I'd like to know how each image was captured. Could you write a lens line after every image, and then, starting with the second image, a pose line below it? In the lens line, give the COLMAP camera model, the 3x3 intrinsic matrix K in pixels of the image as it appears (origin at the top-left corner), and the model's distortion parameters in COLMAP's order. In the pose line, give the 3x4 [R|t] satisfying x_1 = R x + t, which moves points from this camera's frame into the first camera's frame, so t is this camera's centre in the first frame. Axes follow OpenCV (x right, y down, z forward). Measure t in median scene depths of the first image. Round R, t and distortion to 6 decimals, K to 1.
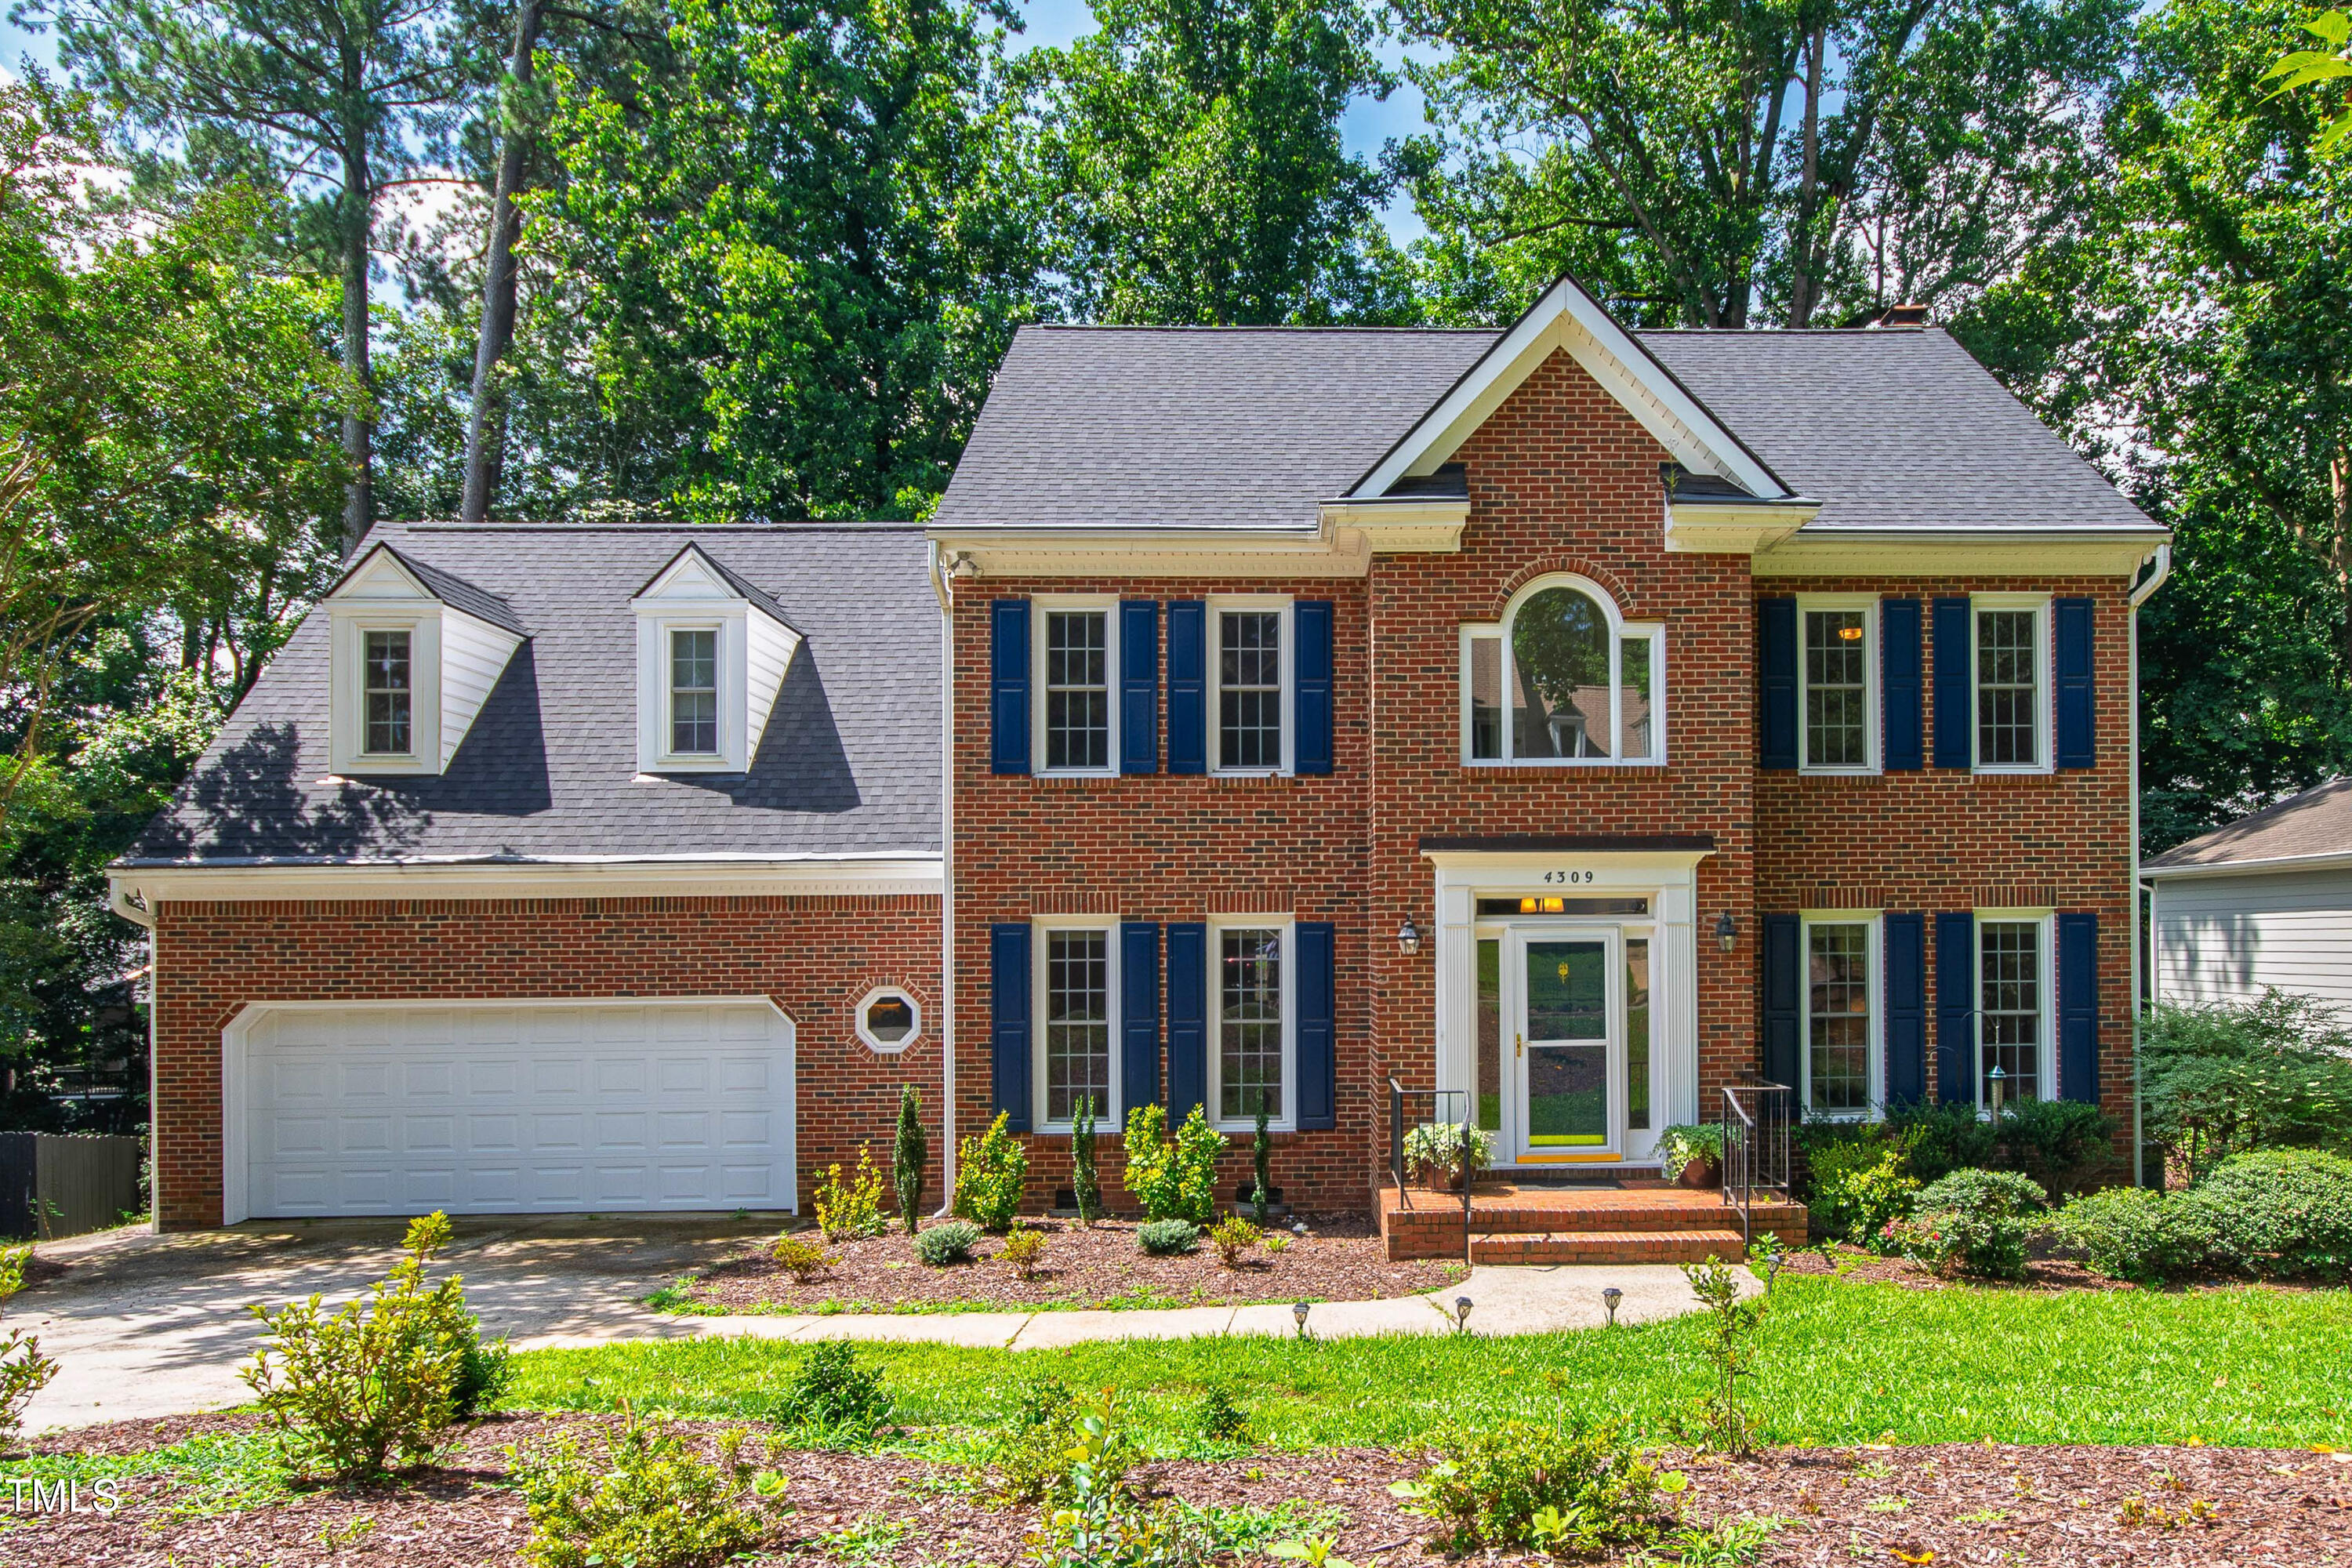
lens RADIAL K [[1022.7, 0, 1176.0], [0, 1022.7, 784.0], [0, 0, 1]] dist [-0.000247, 0.000238]
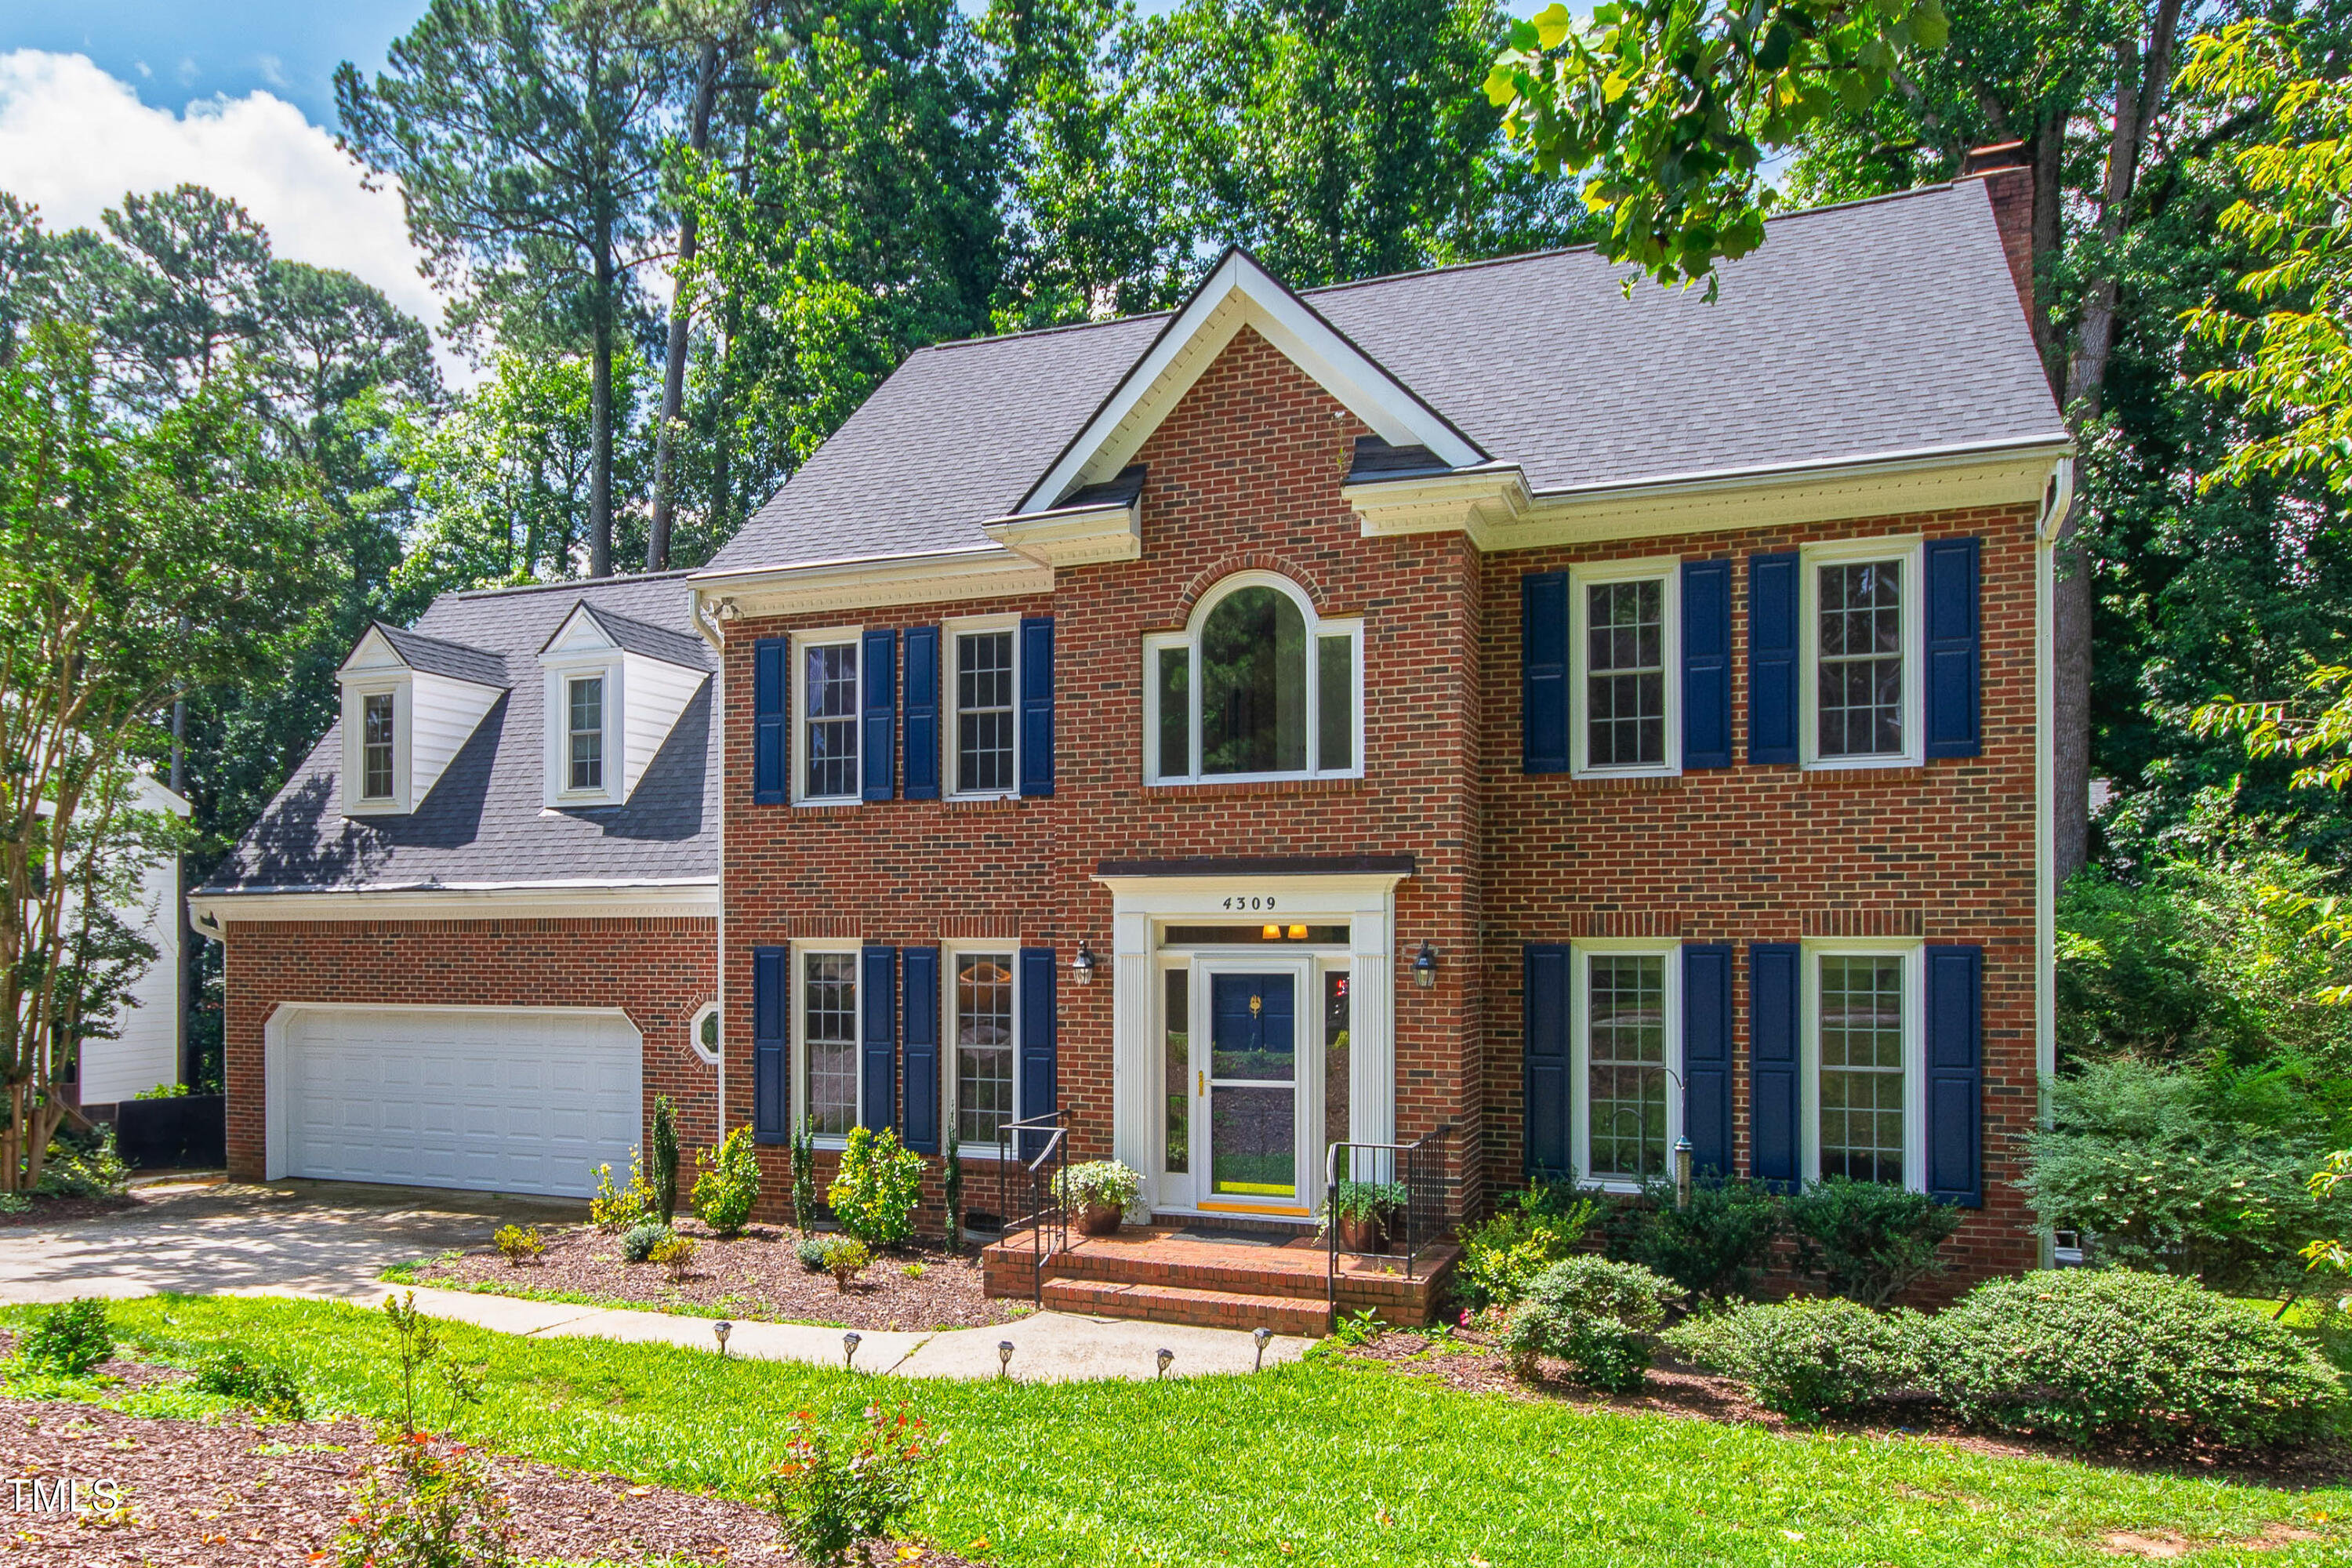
lens RADIAL K [[1098.2, 0, 1142.0], [0, 1098.2, 774.5], [0, 0, 1]] dist [-0.000876, 0.000048]
pose [[0.957671, -0.035903, -0.285616, 0.530662], [0.036187, 0.999336, -0.004287, -0.021875], [0.285581, -0.006230, 0.958334, 0.024492]]
